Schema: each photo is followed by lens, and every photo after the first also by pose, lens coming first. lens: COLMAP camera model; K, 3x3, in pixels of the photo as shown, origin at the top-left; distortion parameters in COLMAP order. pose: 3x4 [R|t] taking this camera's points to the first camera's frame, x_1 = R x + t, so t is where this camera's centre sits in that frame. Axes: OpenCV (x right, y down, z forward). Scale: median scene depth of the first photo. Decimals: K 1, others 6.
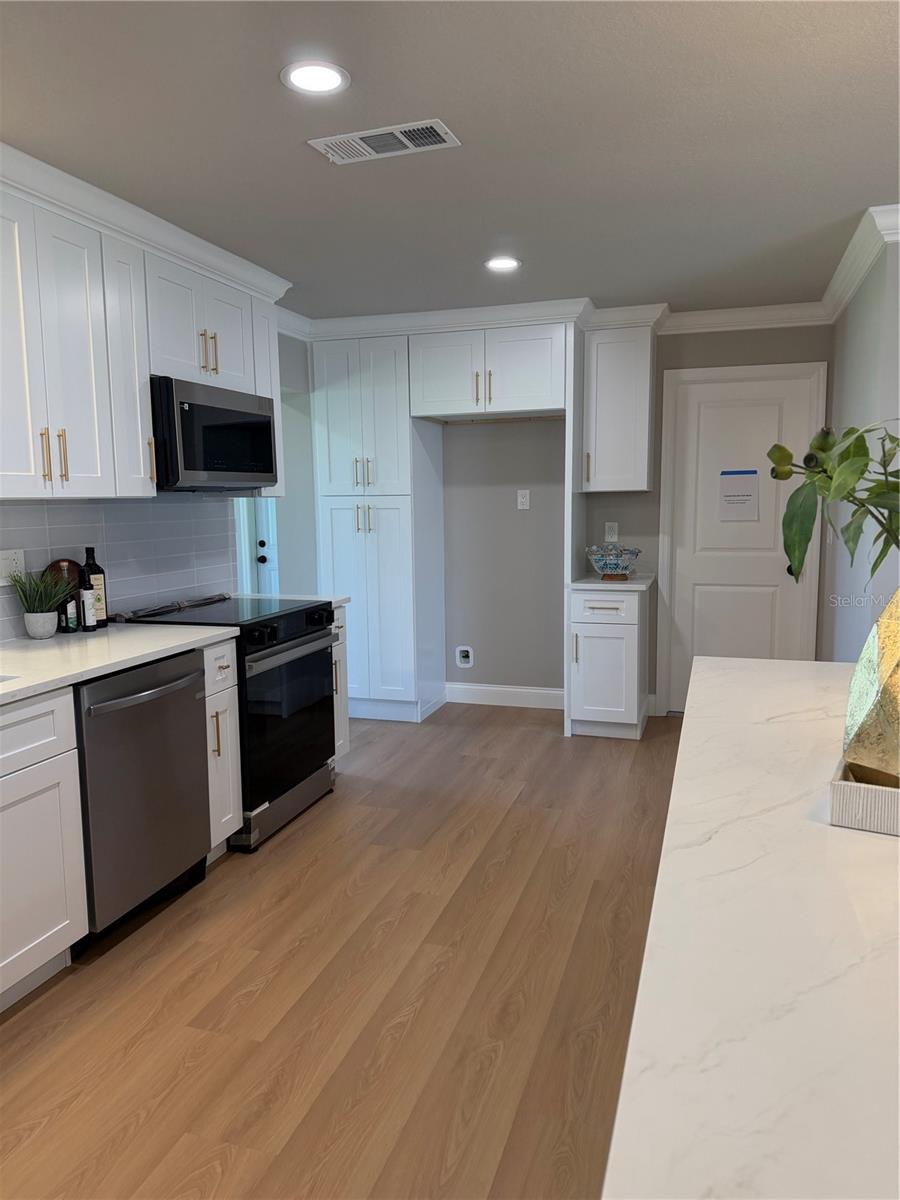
lens RADIAL K [[824.6, 0, 451.1], [0, 824.6, 607.5], [0, 0, 1]] dist [0.134150, -0.190864]
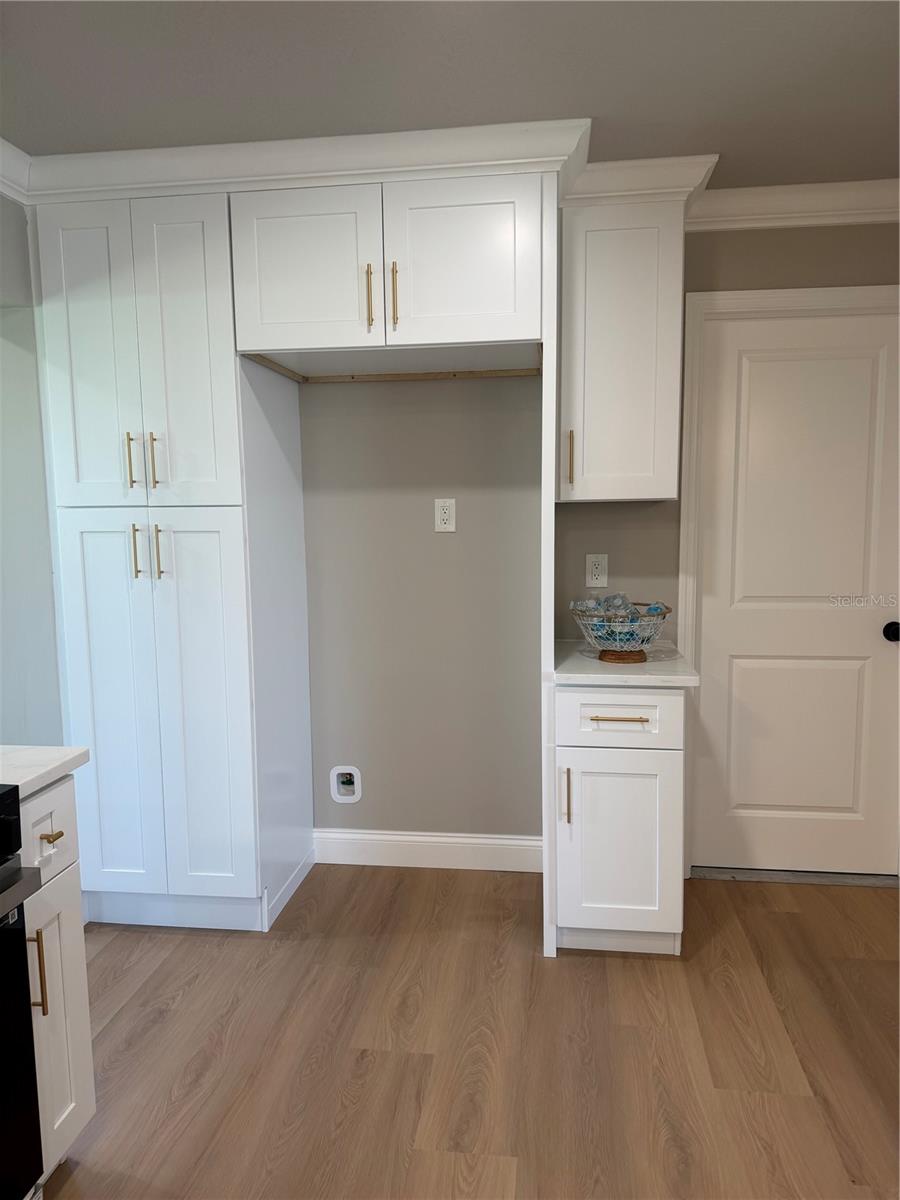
lens RADIAL K [[824.6, 0, 451.1], [0, 824.6, 607.5], [0, 0, 1]] dist [0.134150, -0.190864]
pose [[0.984079, -0.019628, 0.176647, -0.013349], [0.022658, 0.999628, -0.015151, -0.061993], [-0.176284, 0.018912, 0.984158, 0.469239]]
